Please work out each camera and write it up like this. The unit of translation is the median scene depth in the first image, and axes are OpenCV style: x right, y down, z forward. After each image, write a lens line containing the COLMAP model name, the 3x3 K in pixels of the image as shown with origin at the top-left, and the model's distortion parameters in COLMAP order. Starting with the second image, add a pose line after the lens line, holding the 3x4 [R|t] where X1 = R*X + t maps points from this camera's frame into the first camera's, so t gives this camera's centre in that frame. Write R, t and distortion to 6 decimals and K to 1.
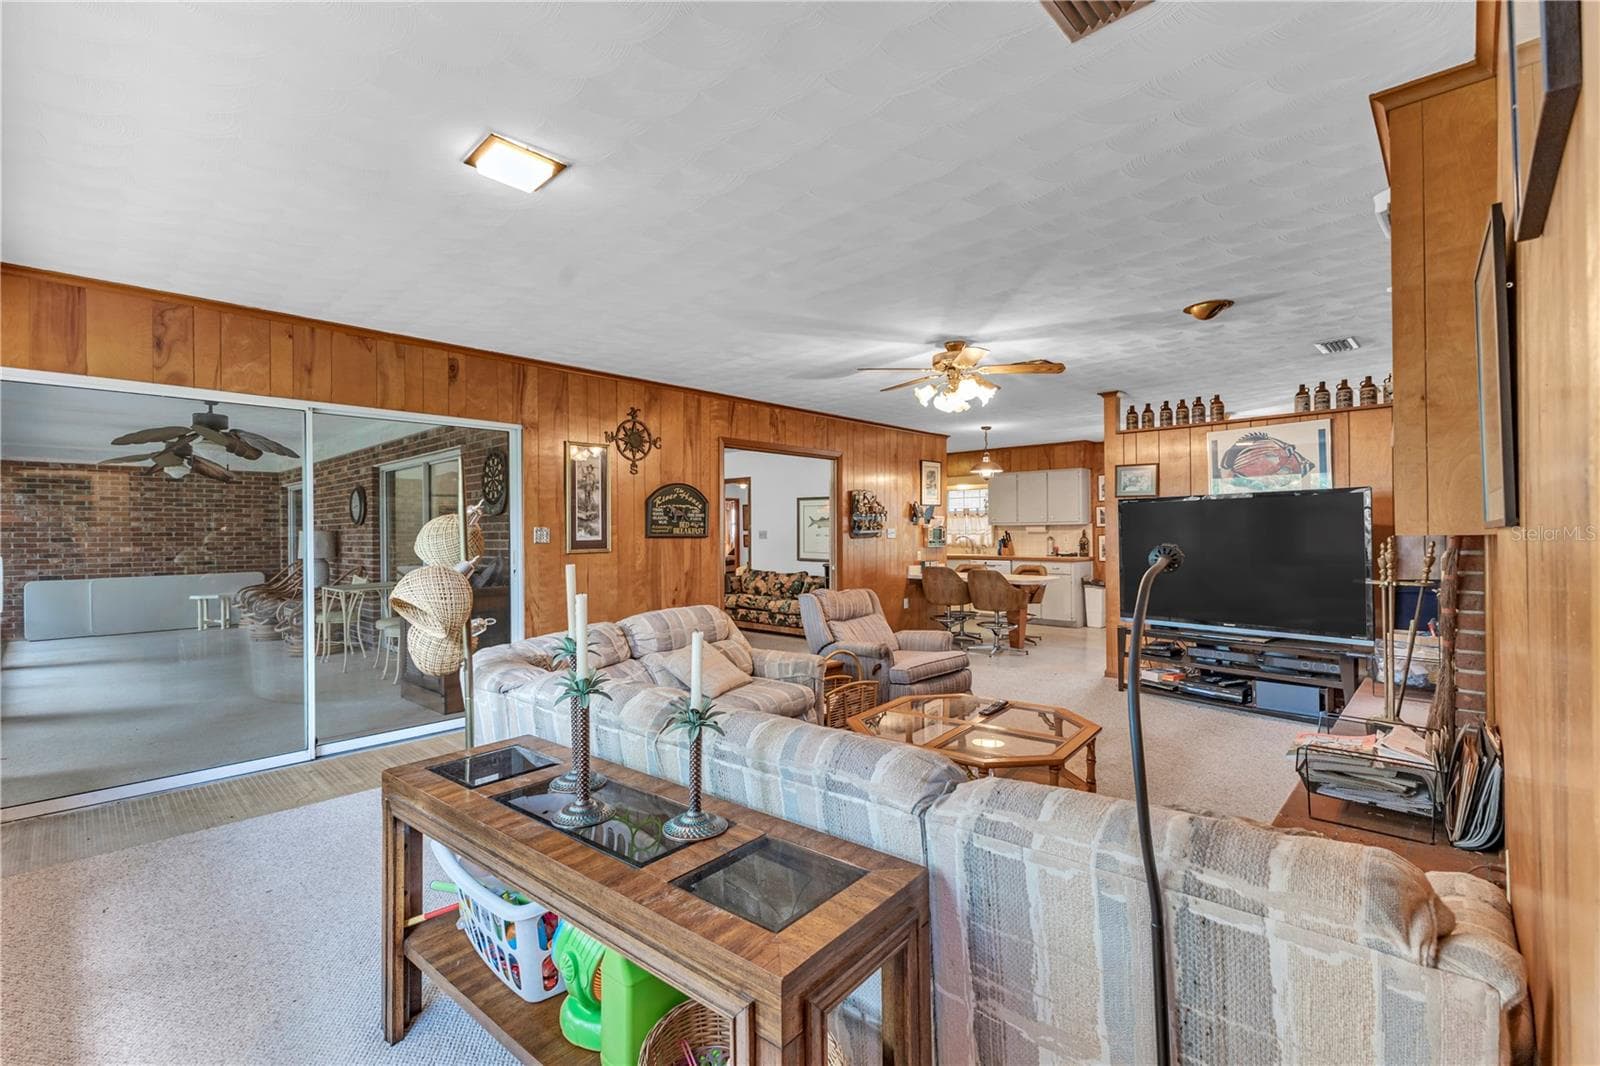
lens RADIAL K [[696.1, 0, 800.0], [0, 696.1, 533.0], [0, 0, 1]] dist [0.006992, -0.000175]
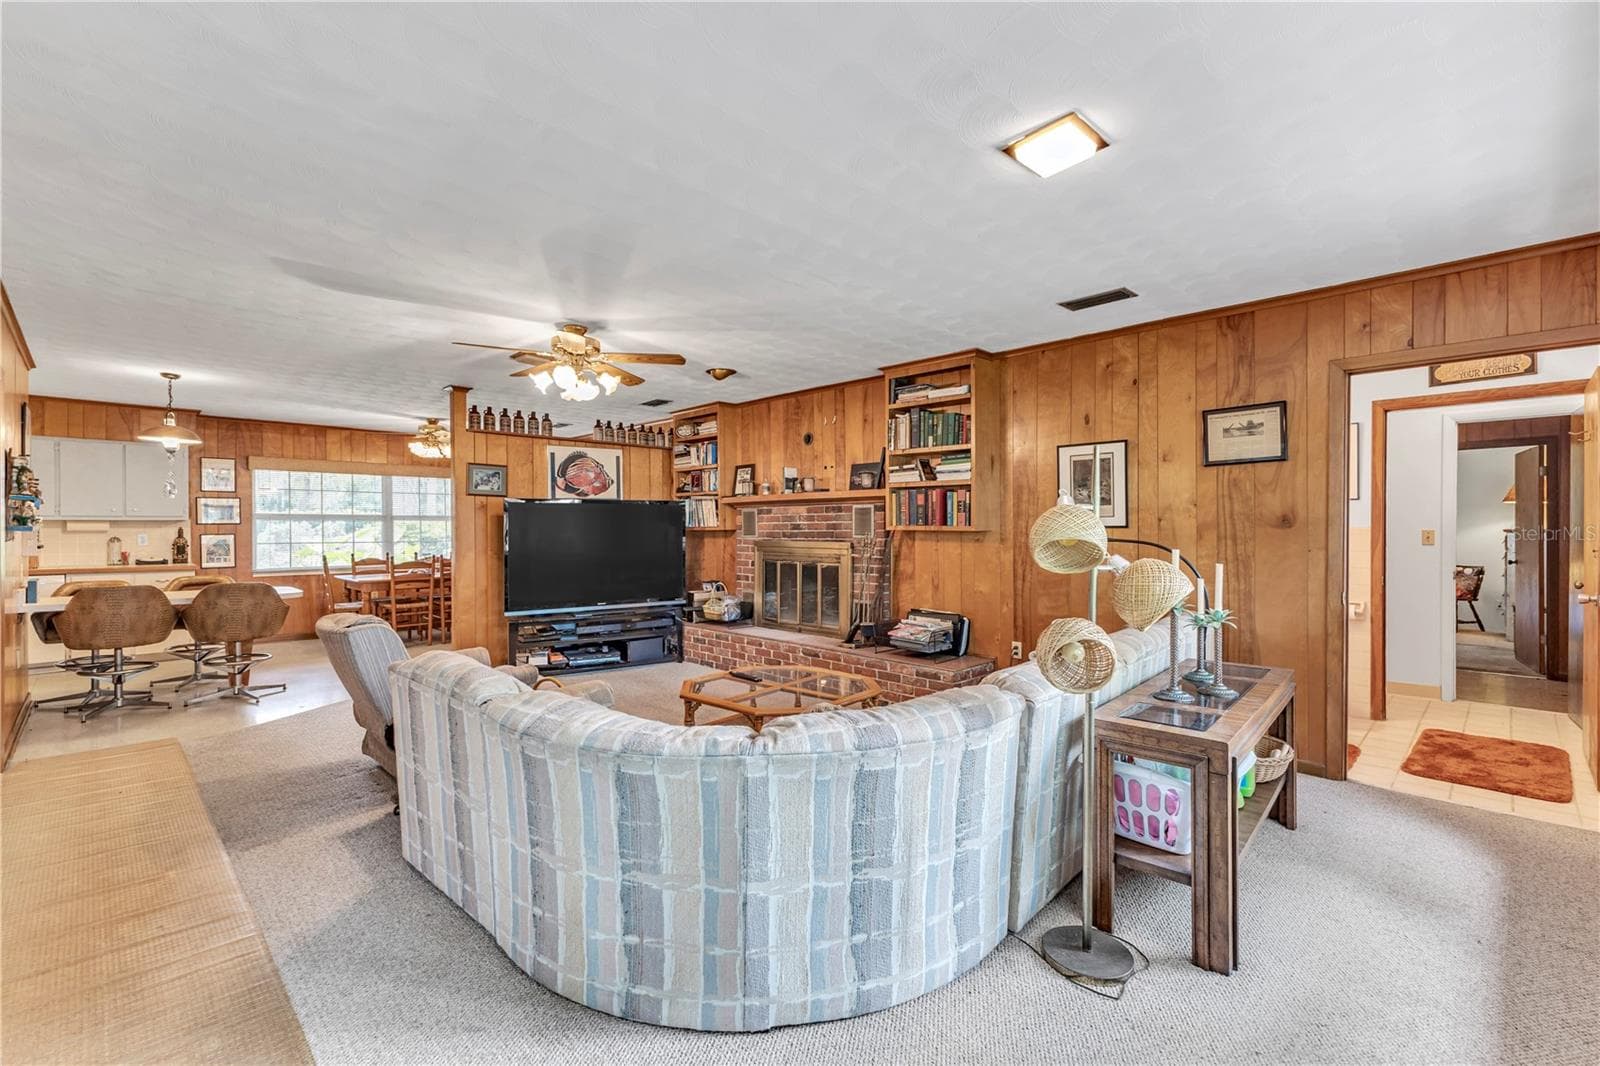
lens RADIAL K [[696.1, 0, 800.0], [0, 696.1, 533.0], [0, 0, 1]] dist [0.006992, -0.000175]
pose [[0.026420, -0.002561, 0.999648, -0.367078], [0.001561, 0.999996, 0.002521, 0.000440], [-0.999650, 0.001494, 0.026423, 0.352913]]
